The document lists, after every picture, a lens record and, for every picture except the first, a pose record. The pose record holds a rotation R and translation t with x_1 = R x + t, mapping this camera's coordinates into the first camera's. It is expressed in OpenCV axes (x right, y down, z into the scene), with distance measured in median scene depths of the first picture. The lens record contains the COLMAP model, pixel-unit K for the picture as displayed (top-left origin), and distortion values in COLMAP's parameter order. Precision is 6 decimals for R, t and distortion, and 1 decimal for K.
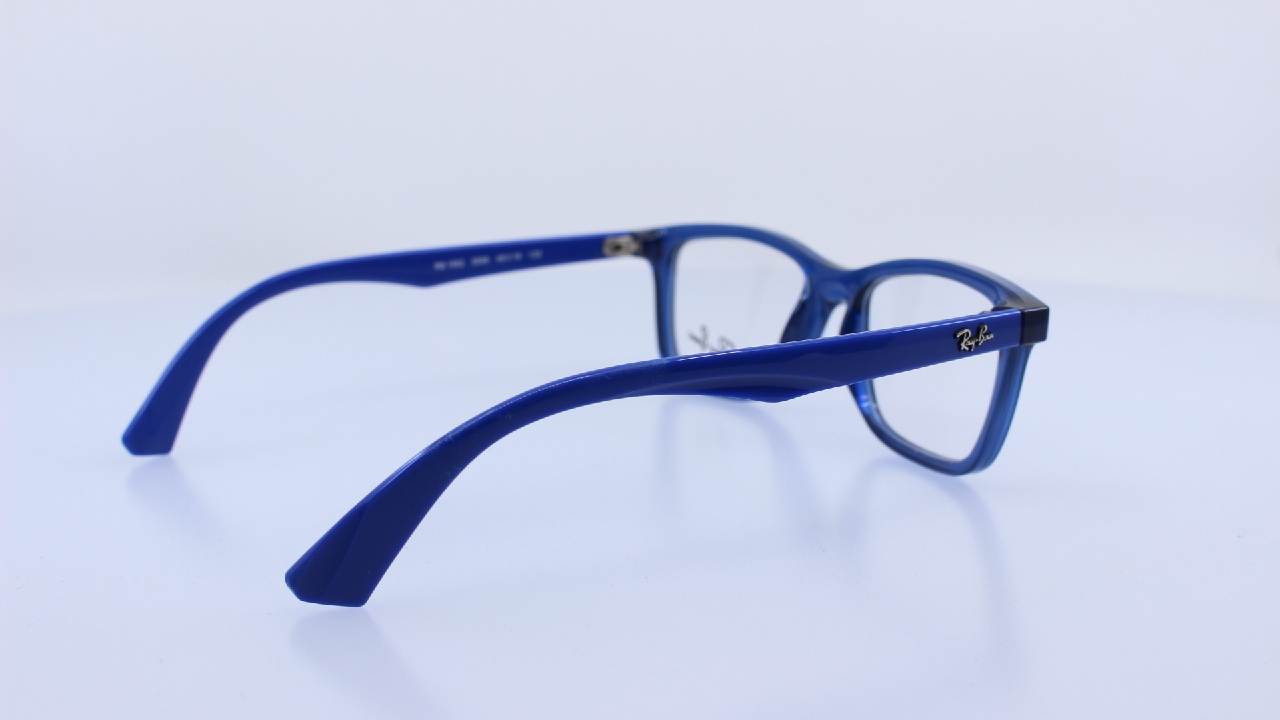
lens RADIAL K [[1824.6, 0, 628.1], [0, 1824.6, 367.0], [0, 0, 1]] dist [-0.020637, 0.000000]
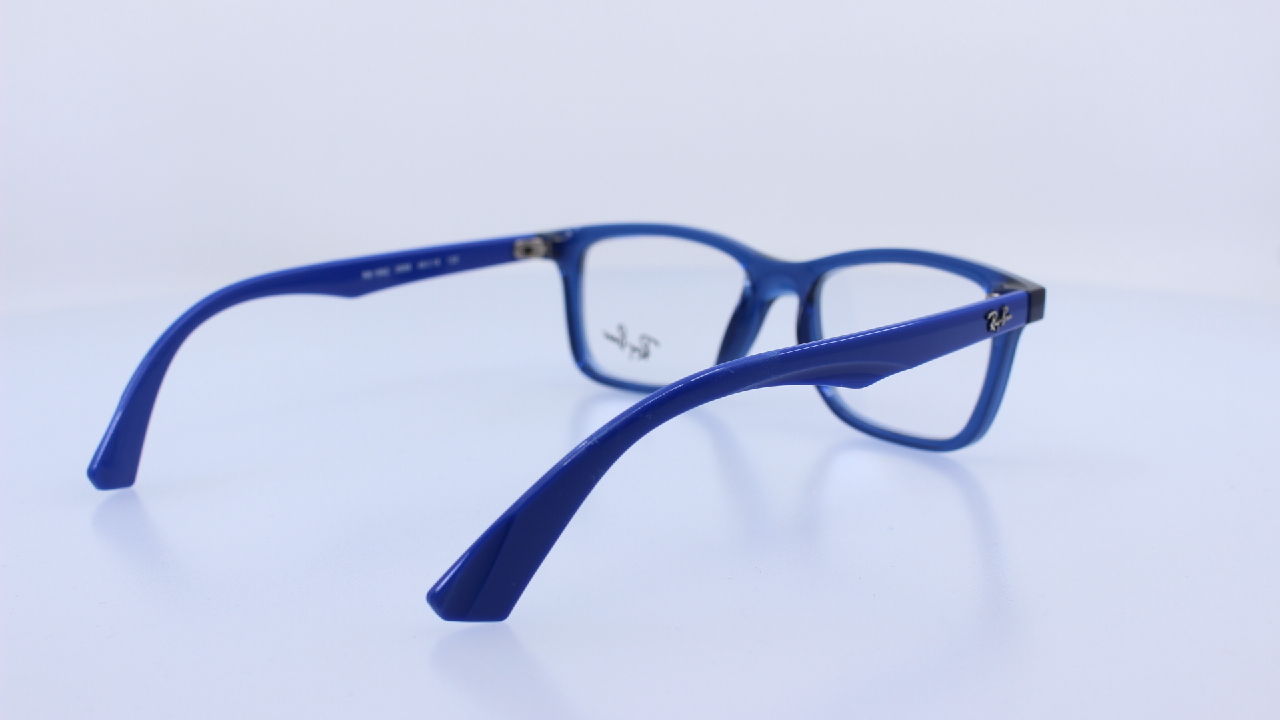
lens RADIAL K [[1824.6, 0, 652.2], [0, 1824.6, 354.5], [0, 0, 1]] dist [-0.020637, 0.000000]
pose [[0.965603, -0.050499, 0.255070, -0.224222], [0.053291, 0.998571, -0.004042, -0.001349], [-0.254501, 0.017496, 0.966914, 0.028799]]
